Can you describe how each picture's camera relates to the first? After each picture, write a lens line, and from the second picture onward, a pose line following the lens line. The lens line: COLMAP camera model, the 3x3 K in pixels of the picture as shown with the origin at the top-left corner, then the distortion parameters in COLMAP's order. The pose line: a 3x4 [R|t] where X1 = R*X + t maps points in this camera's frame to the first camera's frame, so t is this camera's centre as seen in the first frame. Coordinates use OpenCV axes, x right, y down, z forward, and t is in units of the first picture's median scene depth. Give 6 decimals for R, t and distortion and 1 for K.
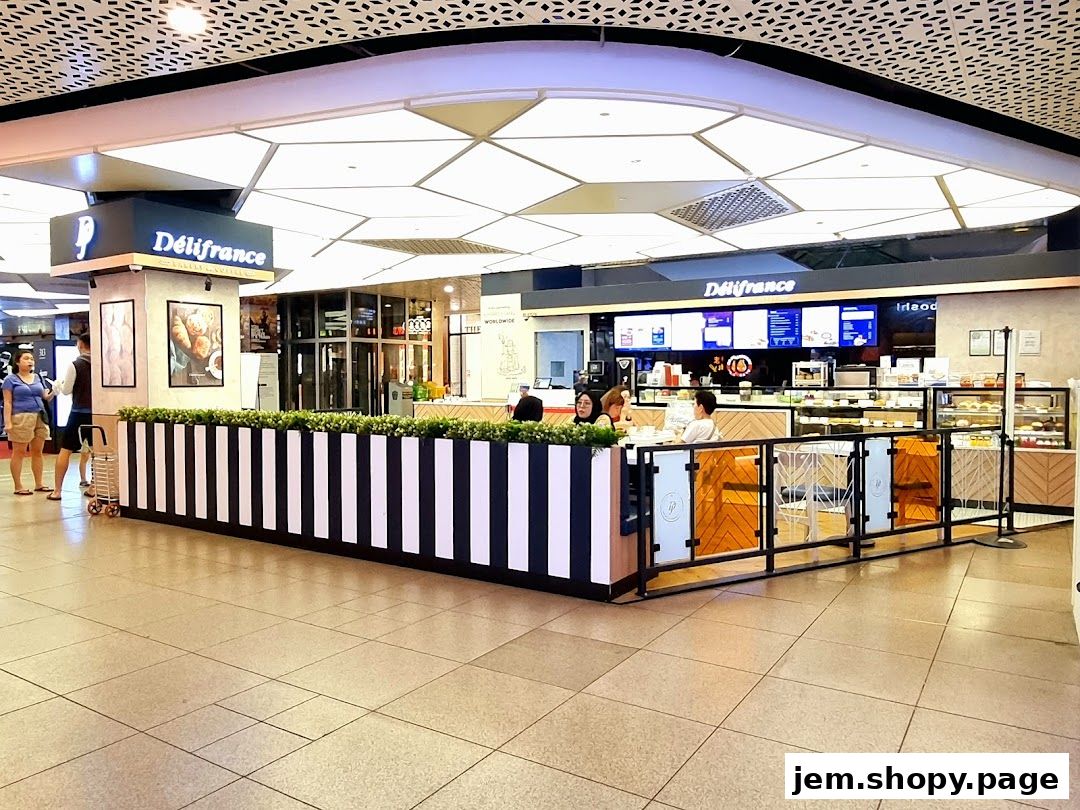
lens RADIAL K [[754.5, 0, 530.6], [0, 754.5, 404.2], [0, 0, 1]] dist [-0.001975, 0.000428]
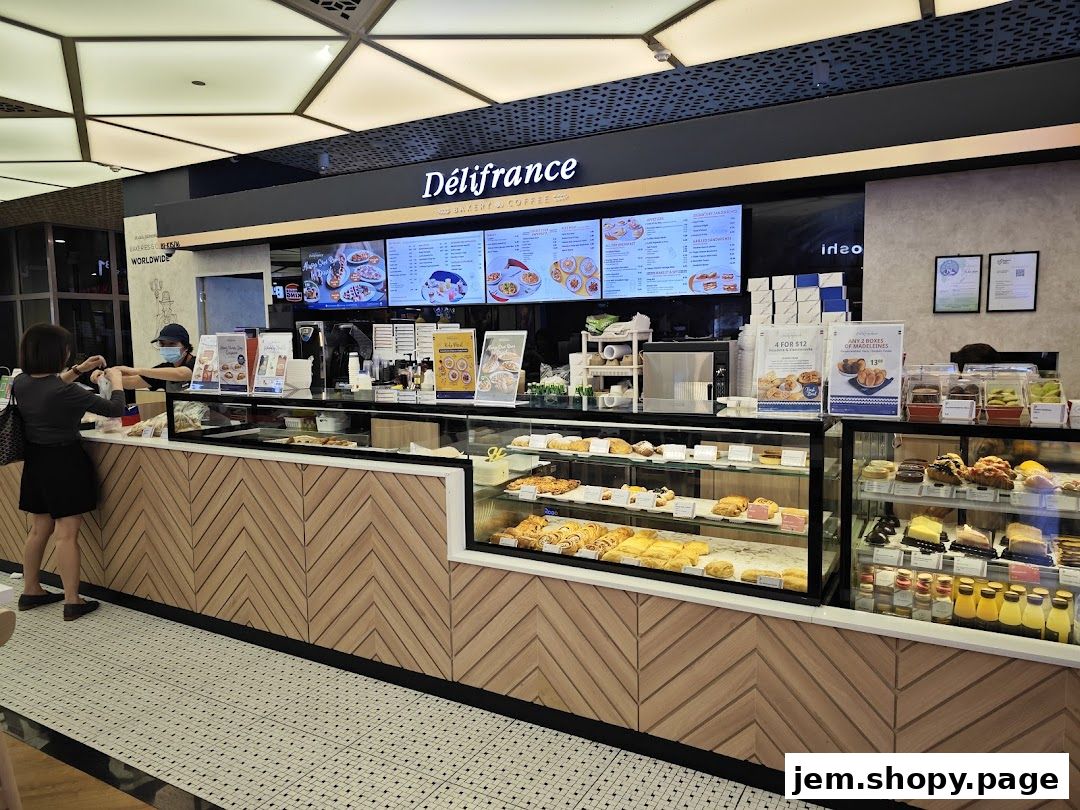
lens RADIAL K [[717.6, 0, 544.6], [0, 717.6, 403.9], [0, 0, 1]] dist [0.009840, -0.001299]
pose [[0.996823, -0.016961, 0.077816, 0.260910], [0.012410, 0.998204, 0.058603, -0.031533], [-0.078671, -0.057452, 0.995244, 0.484783]]
